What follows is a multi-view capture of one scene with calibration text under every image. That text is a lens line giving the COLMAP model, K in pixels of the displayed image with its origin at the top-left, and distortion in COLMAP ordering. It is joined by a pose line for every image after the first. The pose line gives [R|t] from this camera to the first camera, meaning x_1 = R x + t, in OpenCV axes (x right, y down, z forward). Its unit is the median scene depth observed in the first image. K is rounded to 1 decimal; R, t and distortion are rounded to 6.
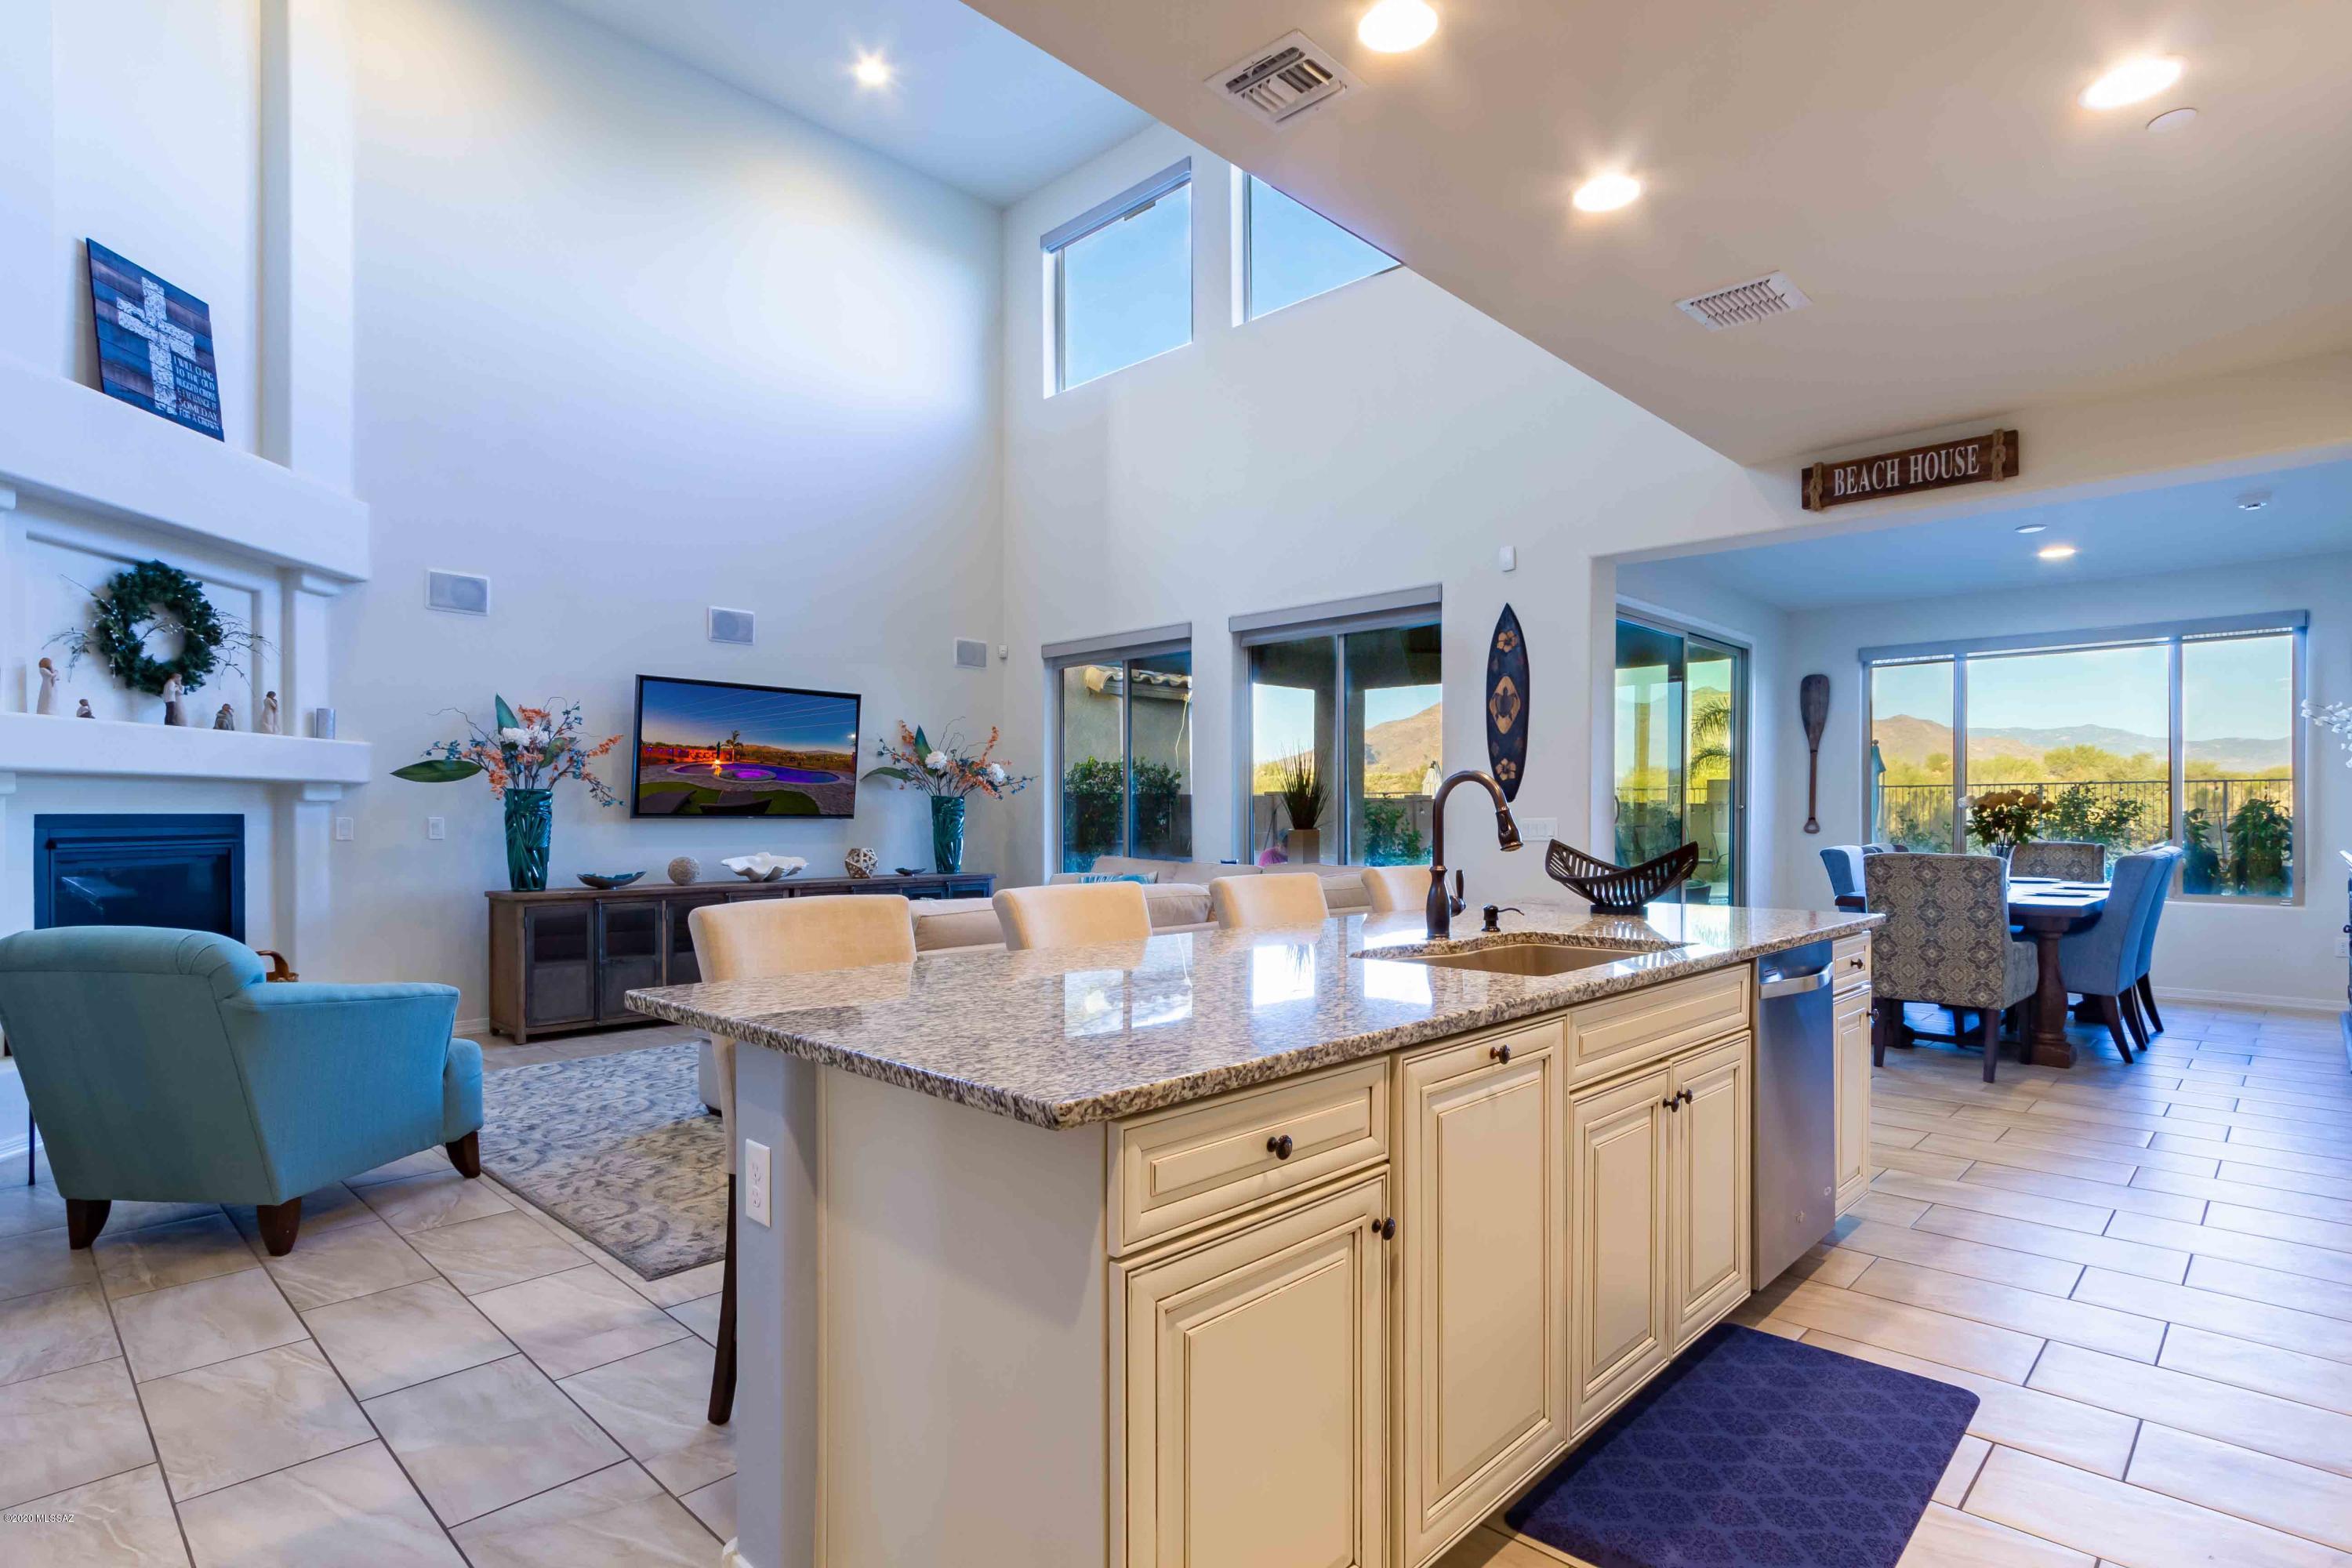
lens RADIAL K [[1186.1, 0, 1181.8], [0, 1186.1, 822.9], [0, 0, 1]] dist [0.002604, -0.004848]
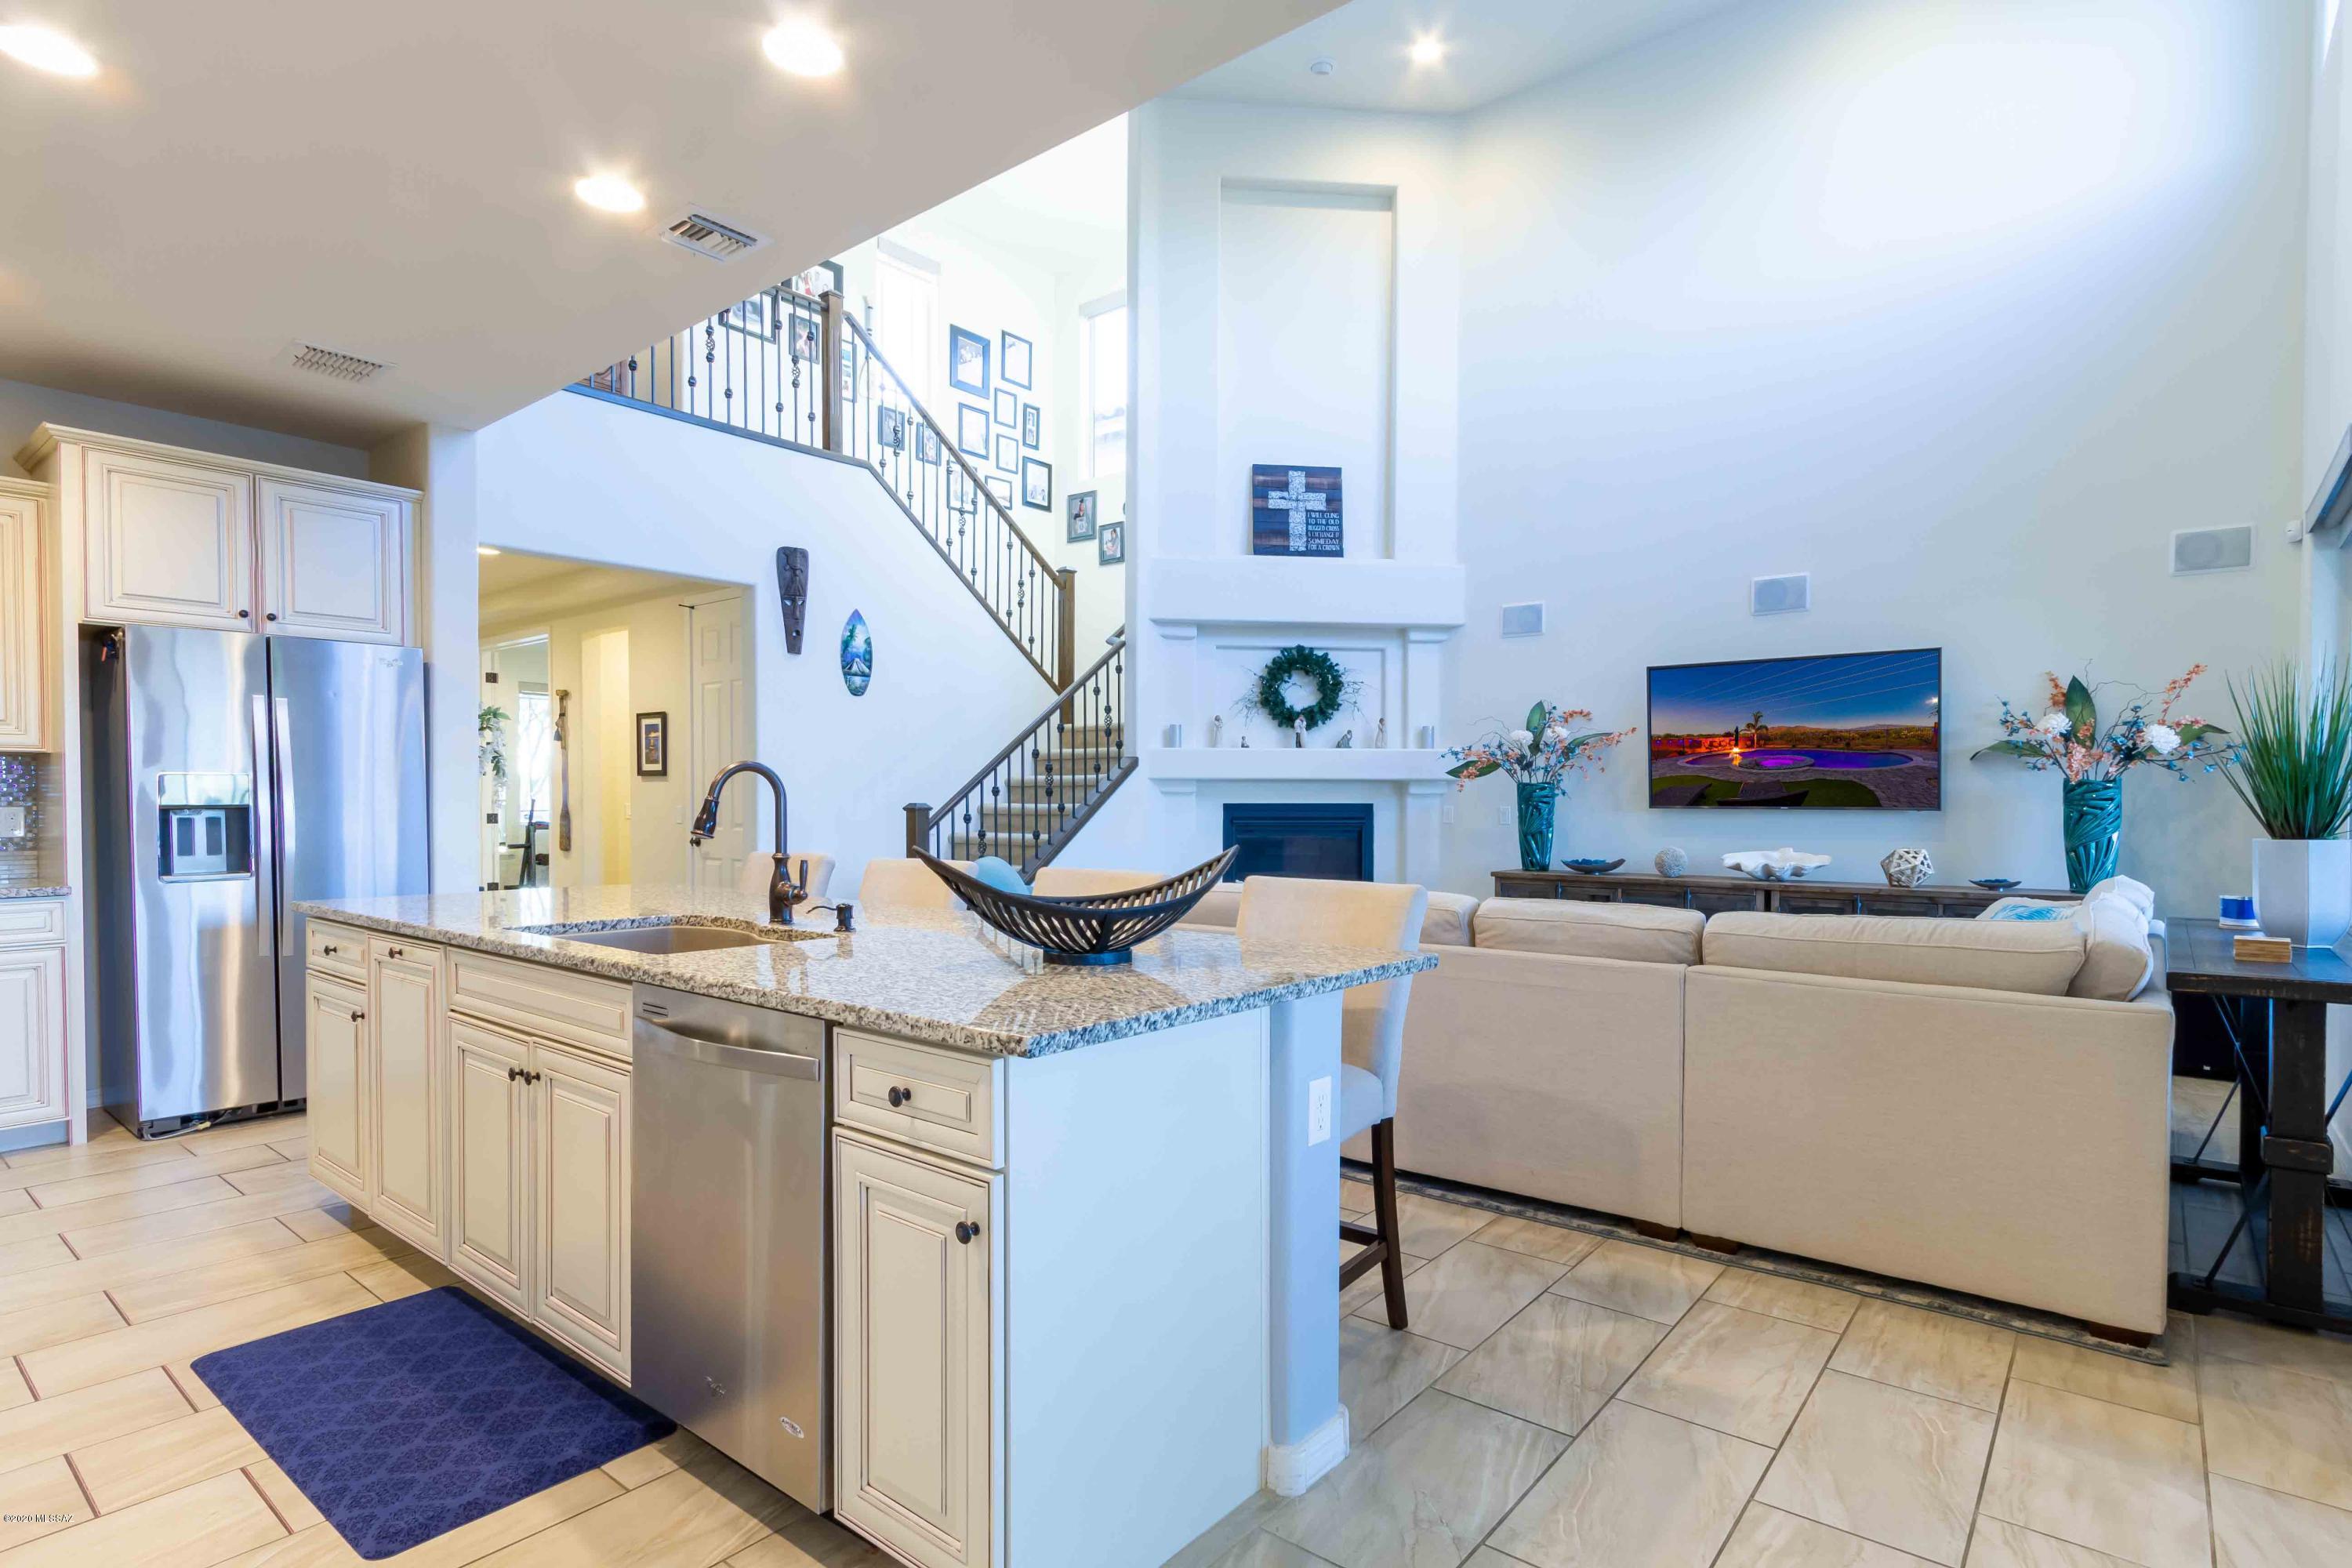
lens RADIAL K [[1186.1, 0, 1179.6], [0, 1186.1, 819.5], [0, 0, 1]] dist [0.002604, -0.004848]
pose [[0.079836, 0.013957, -0.996710, 0.702822], [-0.009863, 0.999864, 0.013211, -0.005341], [0.996759, 0.008776, 0.079963, 0.695713]]
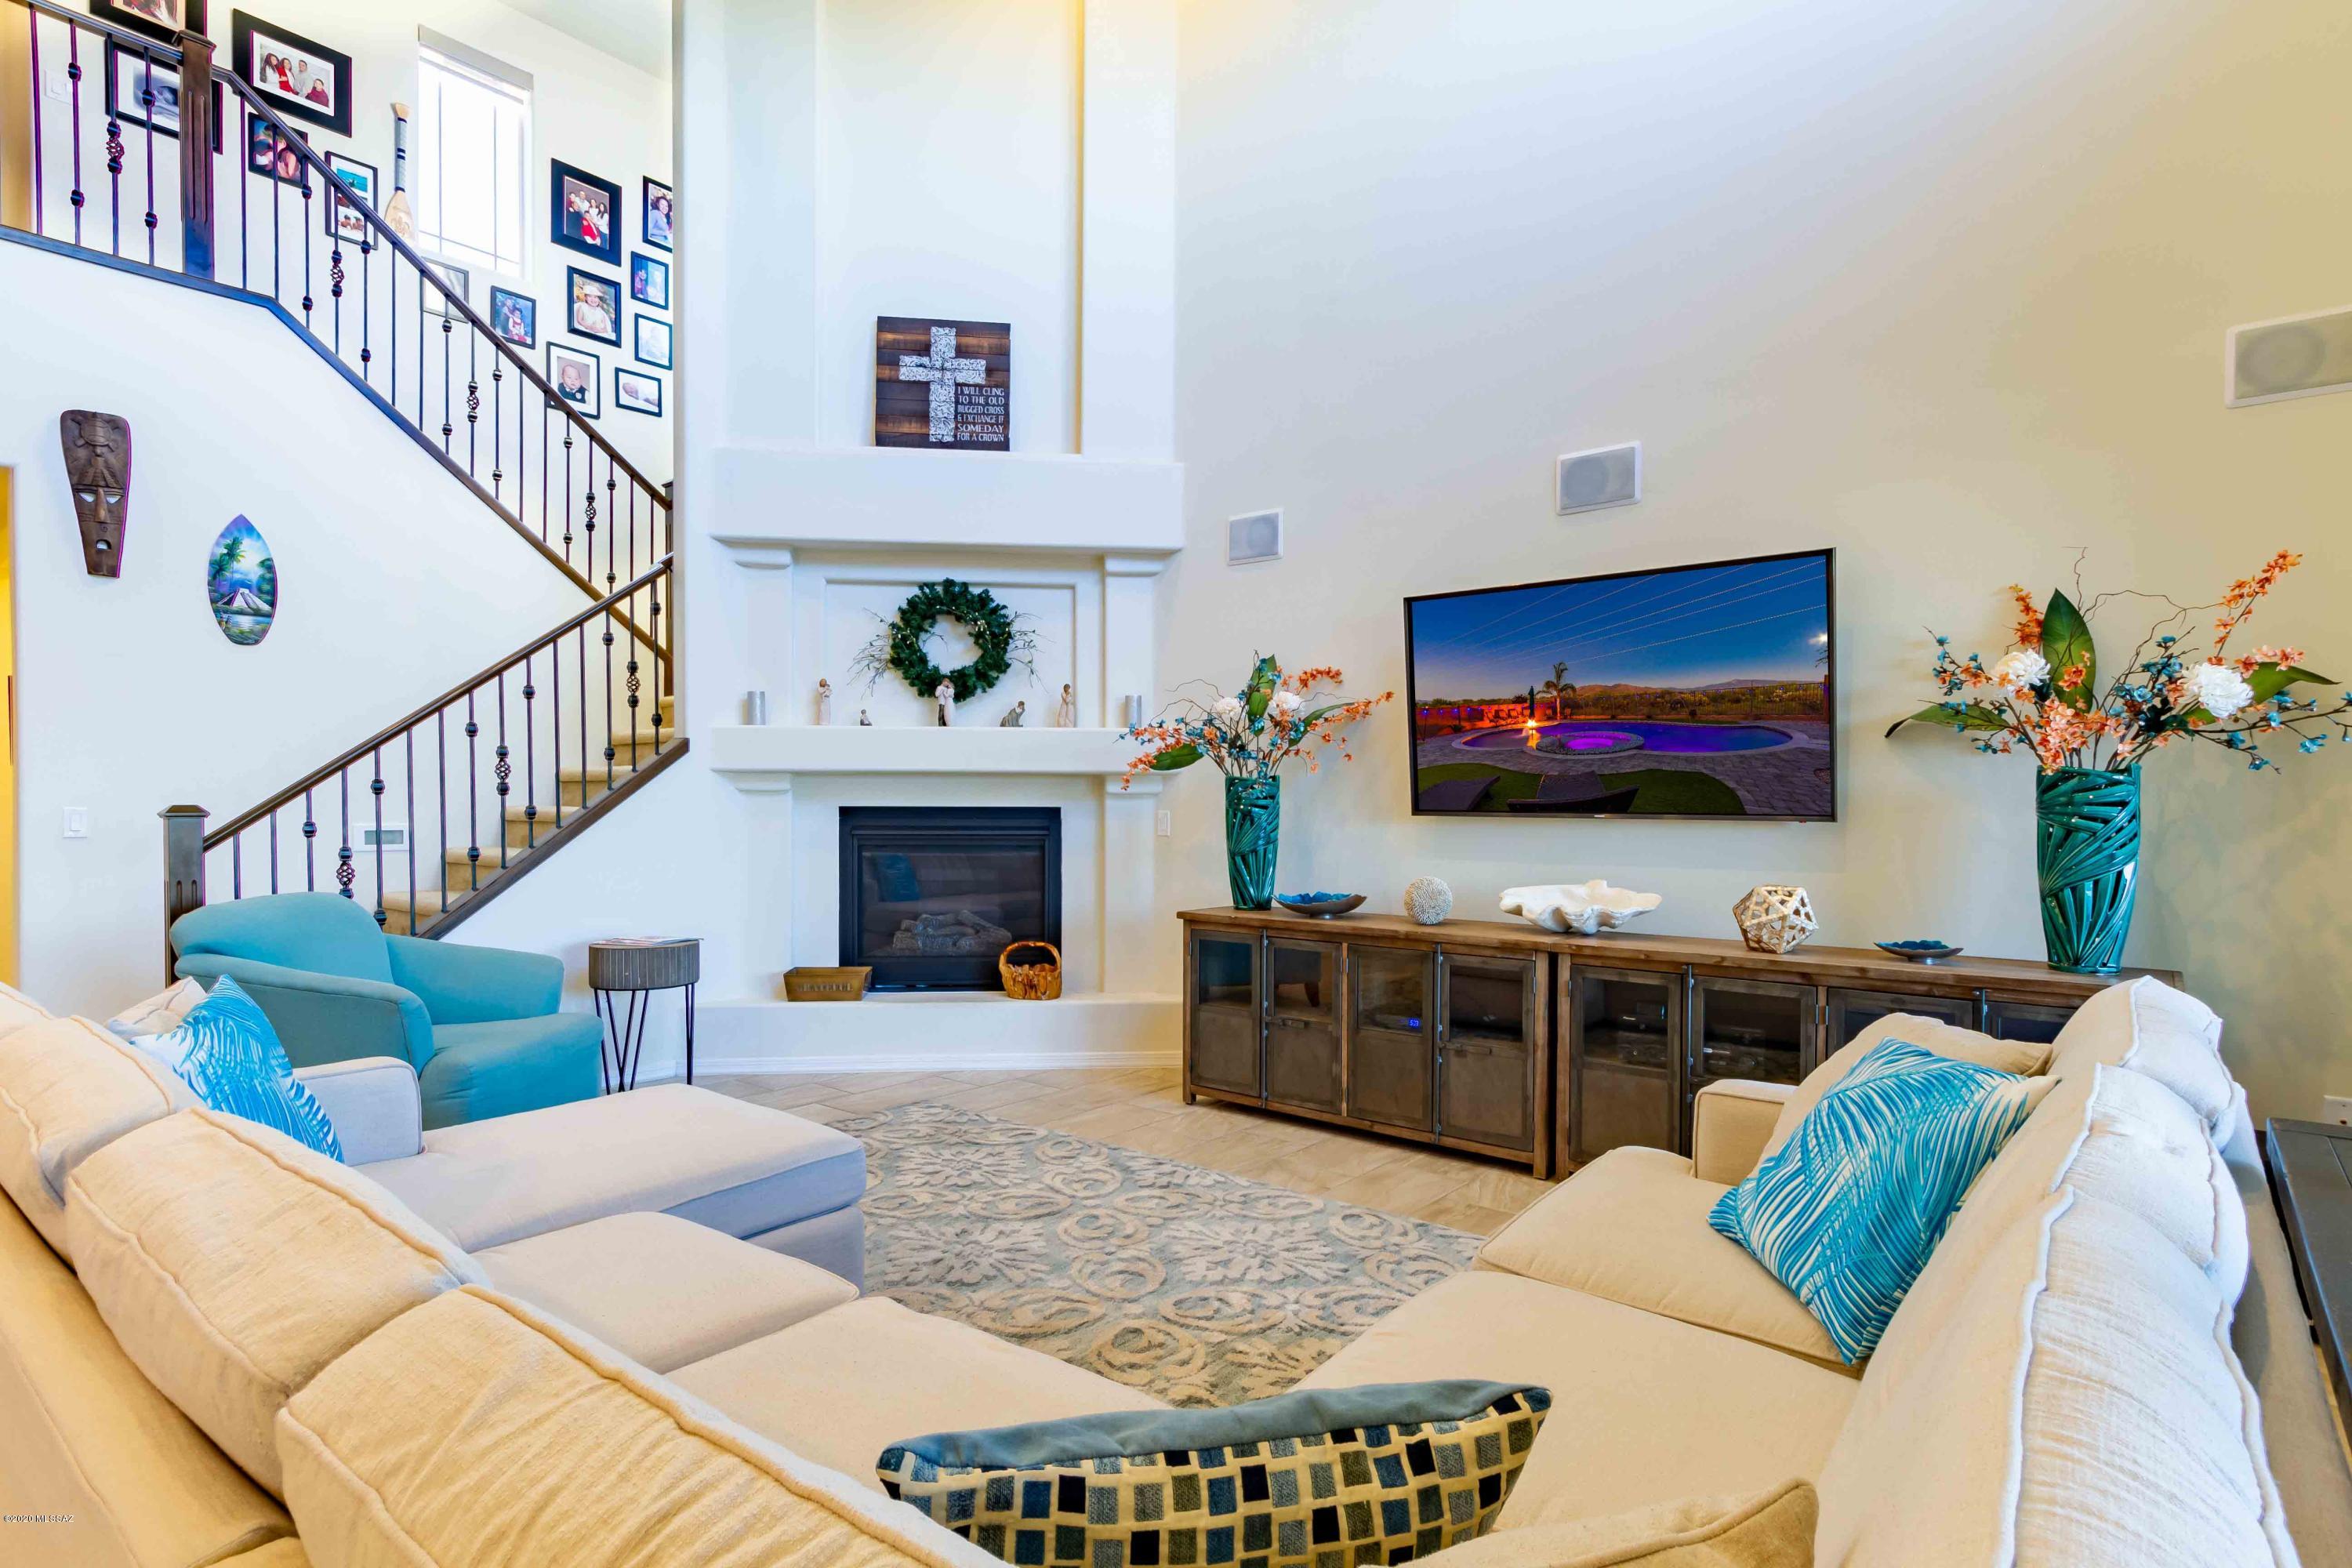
lens RADIAL K [[1186.1, 0, 1184.7], [0, 1186.1, 818.7], [0, 0, 1]] dist [0.002604, -0.004848]
pose [[0.080064, 0.011077, -0.996728, 0.254635], [-0.012164, 0.999875, 0.010135, -0.010285], [0.996715, 0.011313, 0.080189, 1.106425]]
